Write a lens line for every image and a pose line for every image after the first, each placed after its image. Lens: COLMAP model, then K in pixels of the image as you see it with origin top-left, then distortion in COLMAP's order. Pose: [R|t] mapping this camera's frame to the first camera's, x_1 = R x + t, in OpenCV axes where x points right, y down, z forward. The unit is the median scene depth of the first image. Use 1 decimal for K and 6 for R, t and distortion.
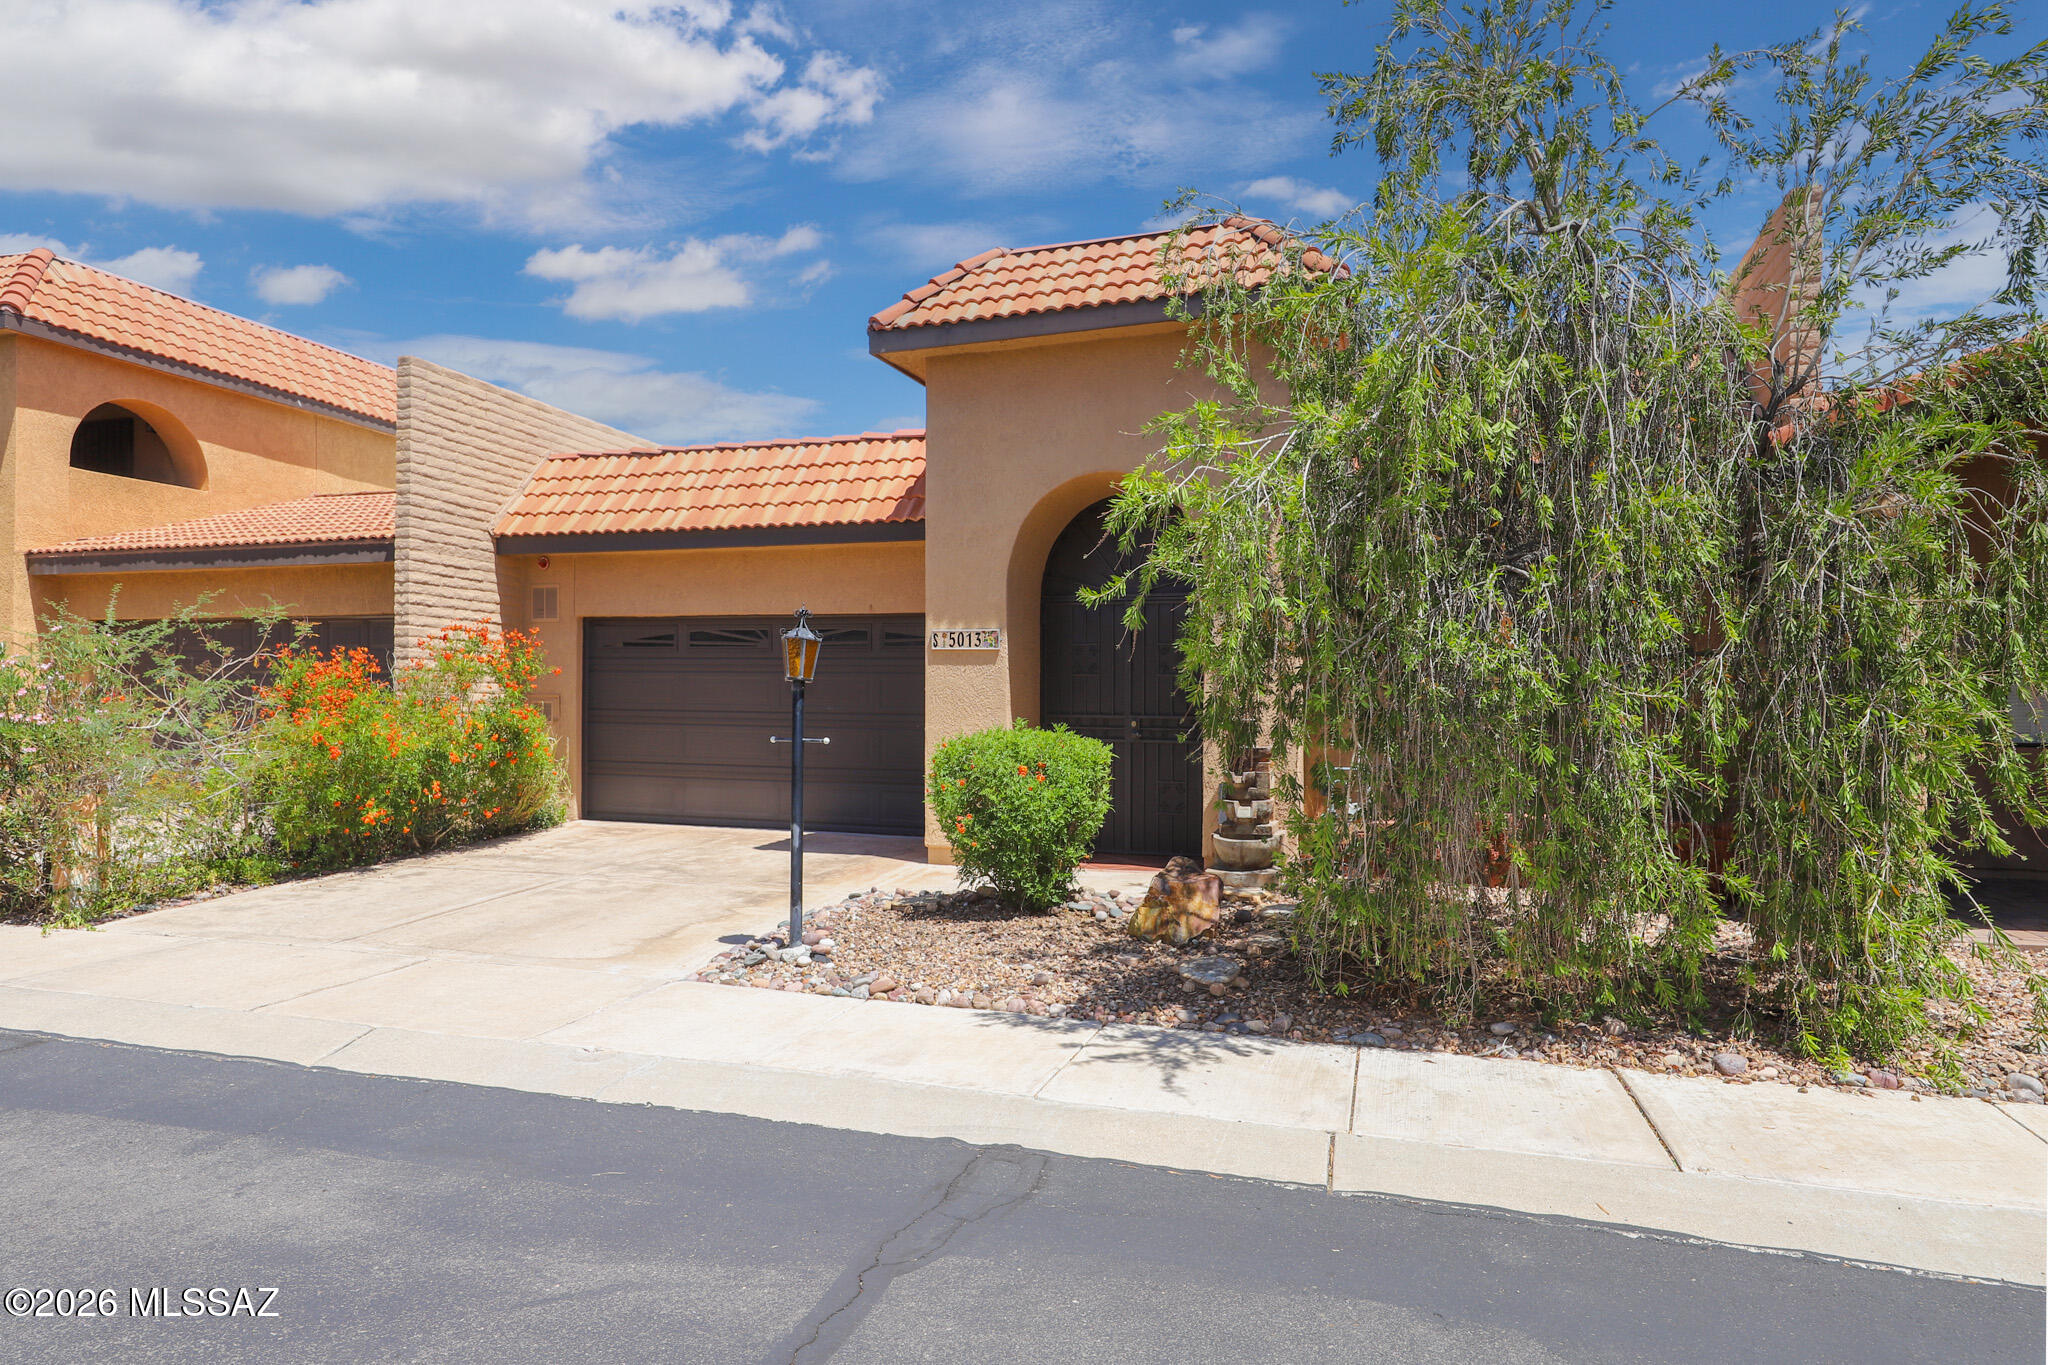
lens RADIAL K [[1185.5, 0, 1016.4], [0, 1185.5, 743.6], [0, 0, 1]] dist [0.060072, 0.002501]
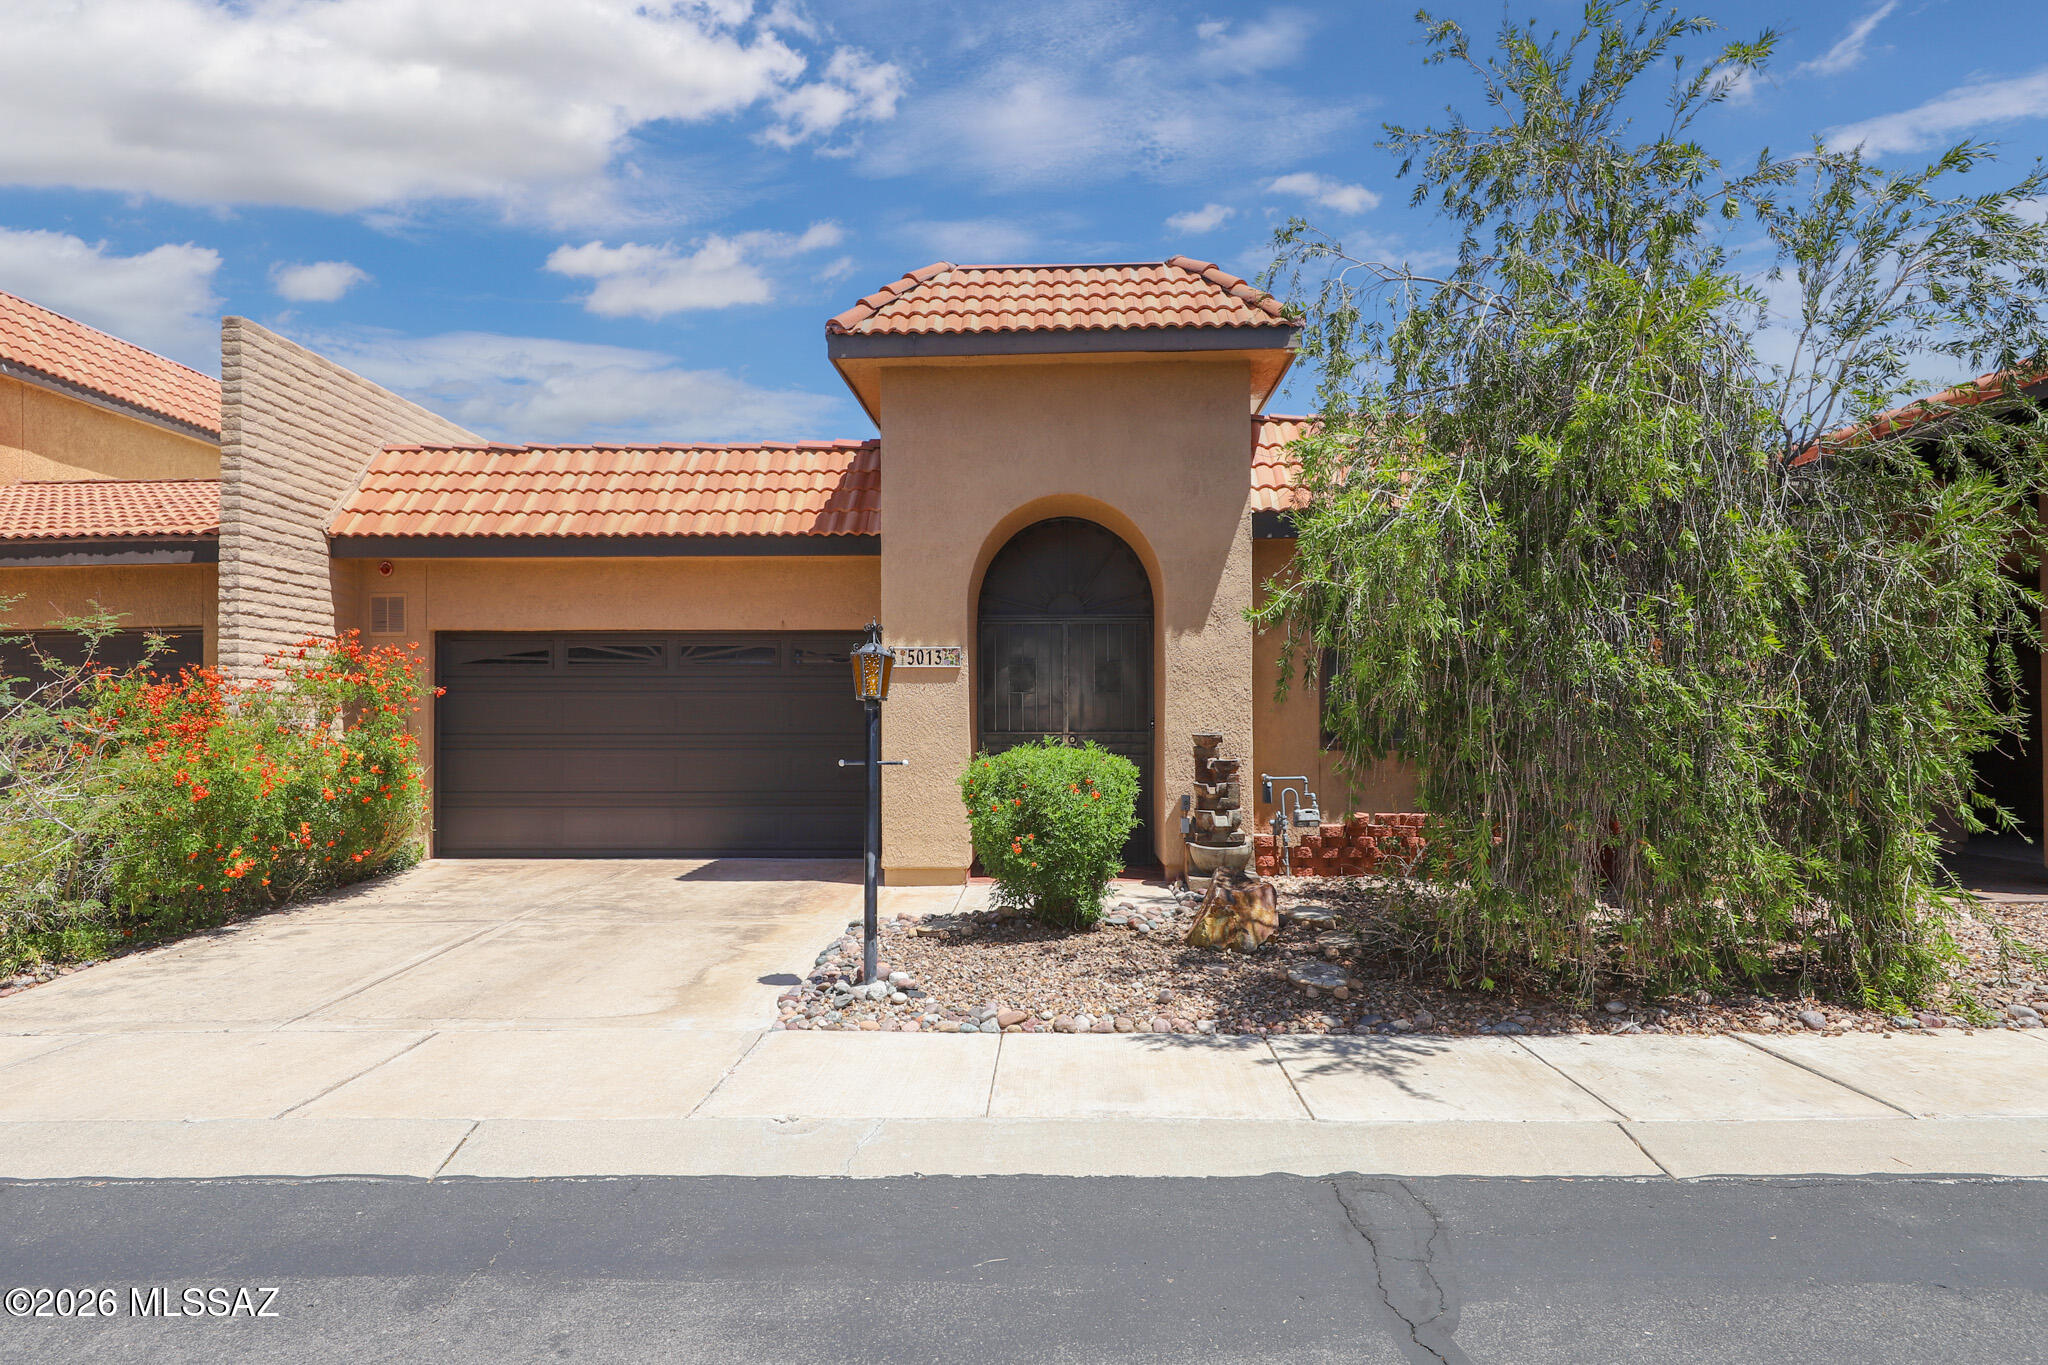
lens RADIAL K [[1118.6, 0, 1050.5], [0, 1118.6, 763.1], [0, 0, 1]] dist [0.046266, -0.018783]
pose [[0.956731, -0.025090, 0.289891, -0.239636], [0.023371, 0.999683, 0.009389, -0.006702], [-0.290035, -0.002207, 0.957014, 0.088852]]
